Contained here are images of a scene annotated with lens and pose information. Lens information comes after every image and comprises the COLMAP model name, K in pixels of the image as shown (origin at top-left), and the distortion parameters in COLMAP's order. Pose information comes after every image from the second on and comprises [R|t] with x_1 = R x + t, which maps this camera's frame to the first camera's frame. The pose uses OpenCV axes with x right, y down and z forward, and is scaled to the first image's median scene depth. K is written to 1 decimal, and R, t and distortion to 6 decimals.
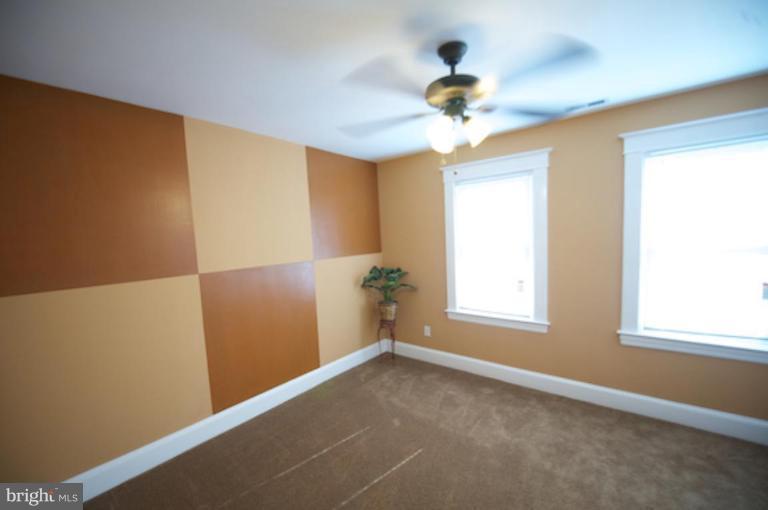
lens RADIAL K [[245.6, 0, 385.0], [0, 245.6, 258.9], [0, 0, 1]] dist [-0.001949, -0.000186]
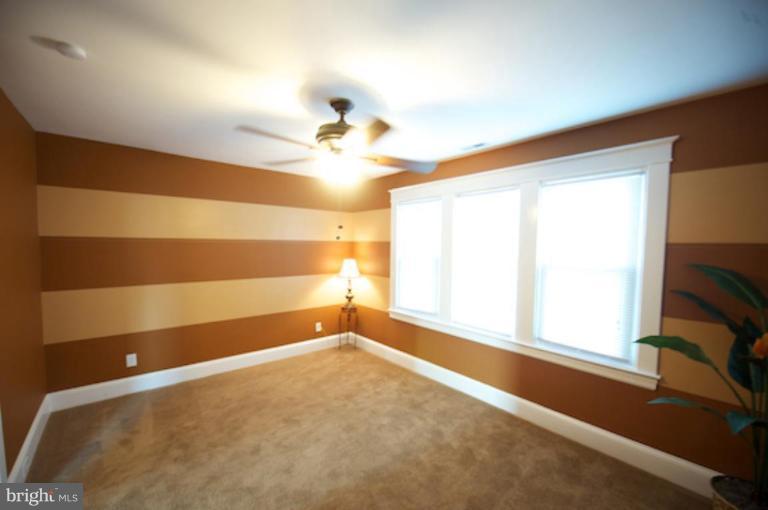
lens RADIAL K [[305.5, 0, 385.3], [0, 305.5, 260.5], [0, 0, 1]] dist [-0.021752, -0.000187]
pose [[0.948343, 0.062712, -0.310988, 0.643306], [-0.073472, 0.997032, -0.022996, 0.006186], [0.308623, 0.044657, 0.950136, -0.392524]]
